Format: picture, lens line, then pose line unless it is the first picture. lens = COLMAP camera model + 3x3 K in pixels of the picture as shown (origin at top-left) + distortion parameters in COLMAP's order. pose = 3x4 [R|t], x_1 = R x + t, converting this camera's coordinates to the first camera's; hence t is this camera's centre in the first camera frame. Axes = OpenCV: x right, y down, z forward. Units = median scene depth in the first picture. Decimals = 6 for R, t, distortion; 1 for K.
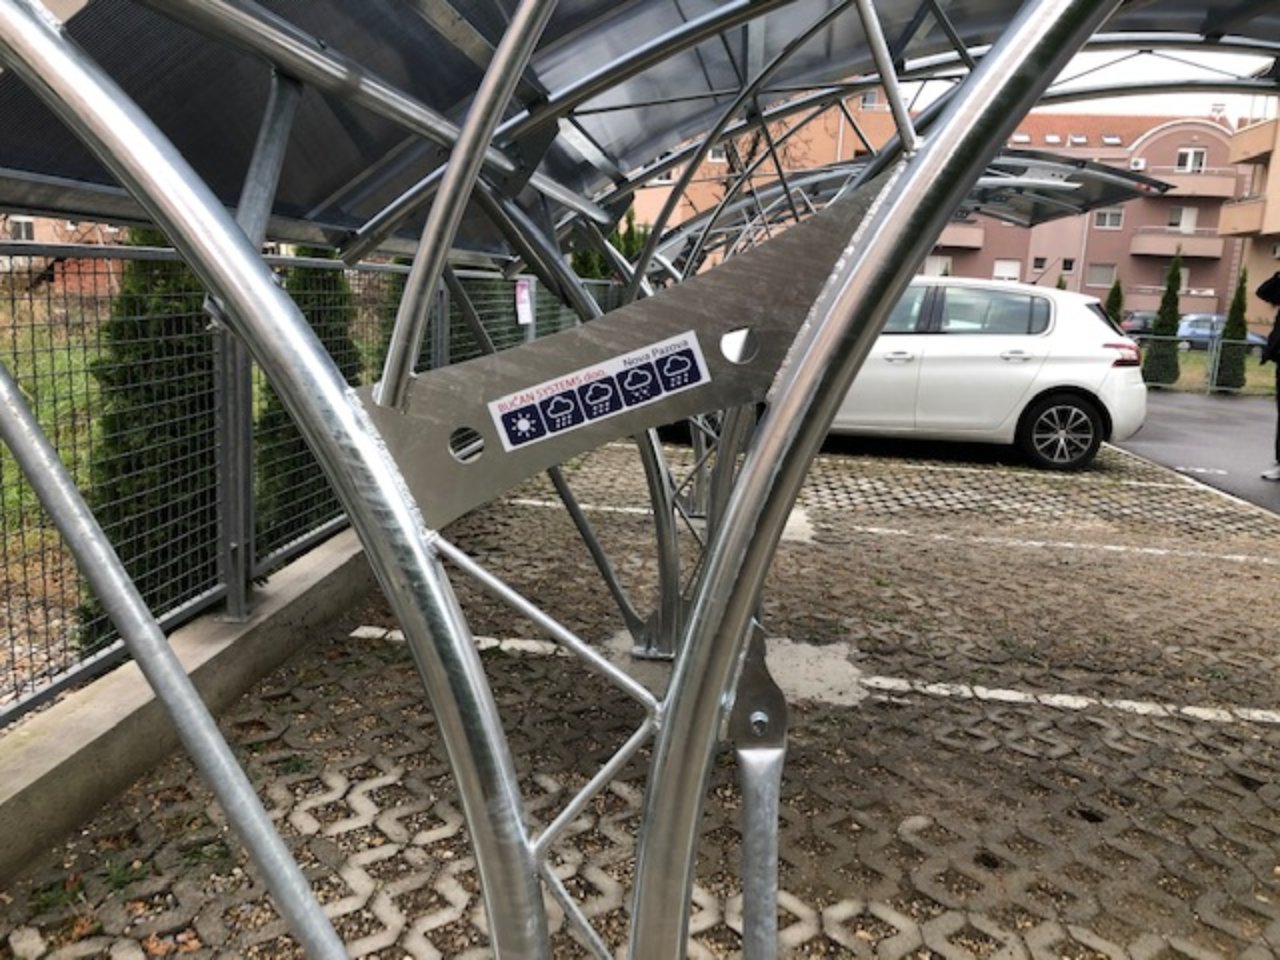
lens RADIAL K [[1044.9, 0, 640.0], [0, 1044.9, 480.0], [0, 0, 1]] dist [0.012205, 0.000683]
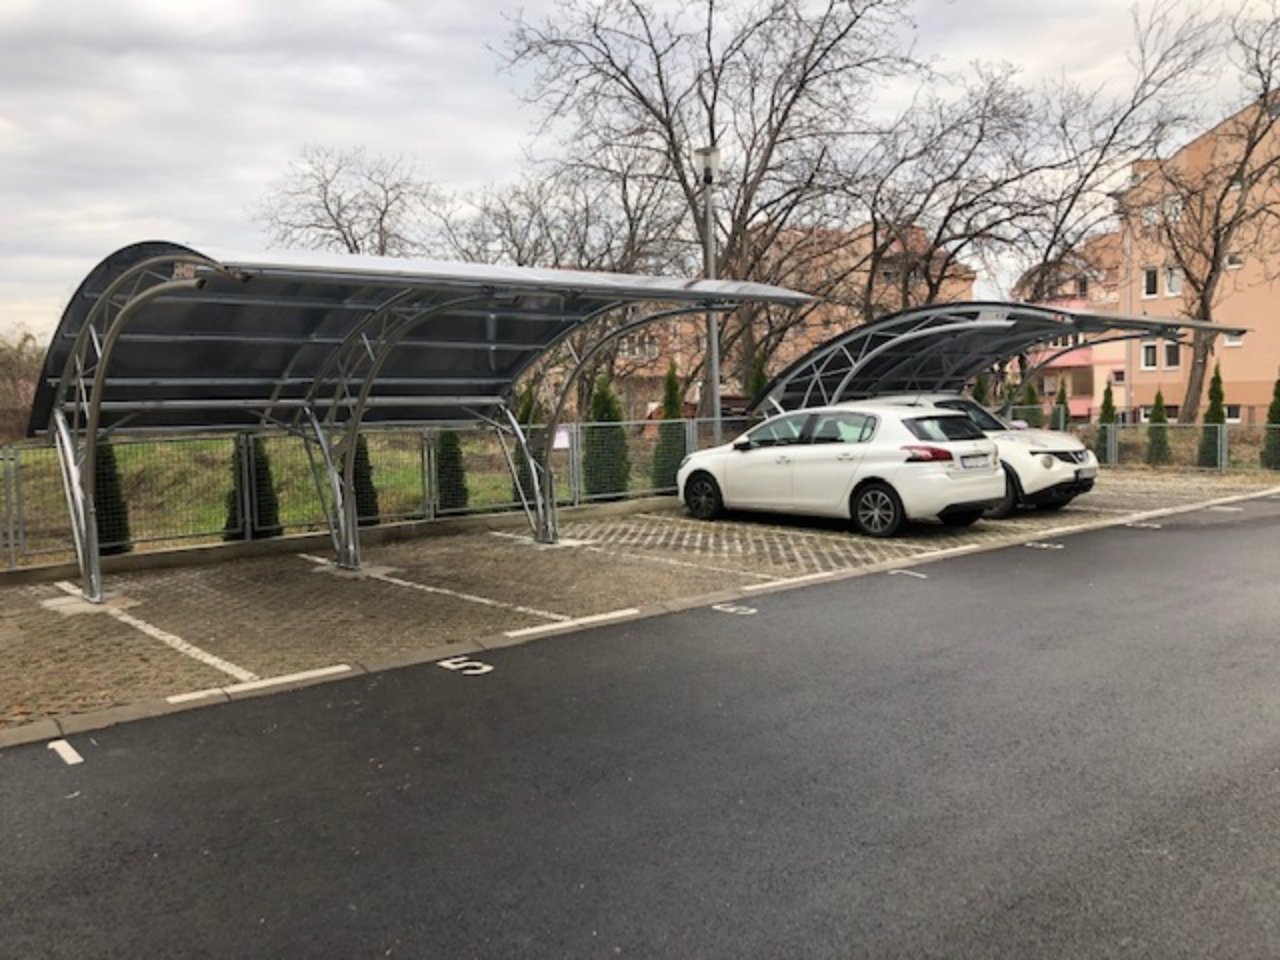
lens RADIAL K [[1045.5, 0, 639.1], [0, 1045.5, 472.4], [0, 0, 1]] dist [0.010784, 0.007386]
pose [[0.711331, -0.021137, -0.702539, 1.161618], [-0.072941, 0.991931, -0.103697, 0.072687], [0.699062, 0.125007, 0.704049, -0.212513]]
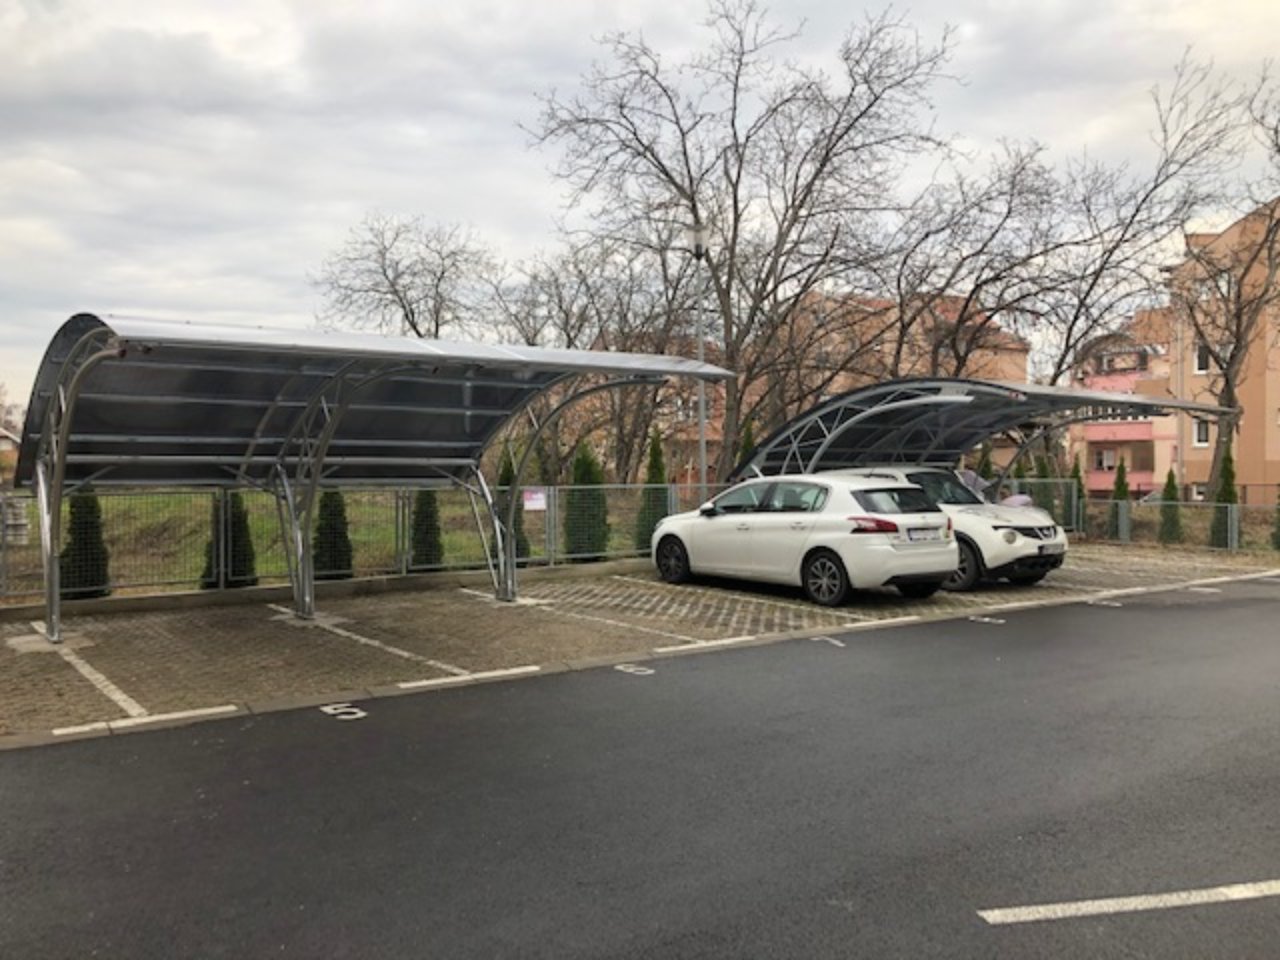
lens RADIAL K [[1044.9, 0, 640.0], [0, 1044.9, 480.0], [0, 0, 1]] dist [0.012205, 0.000683]
pose [[0.663192, -0.041020, -0.747325, 1.306477], [-0.108155, 0.982764, -0.149922, 0.062569], [0.740594, 0.180254, 0.647325, -0.131931]]
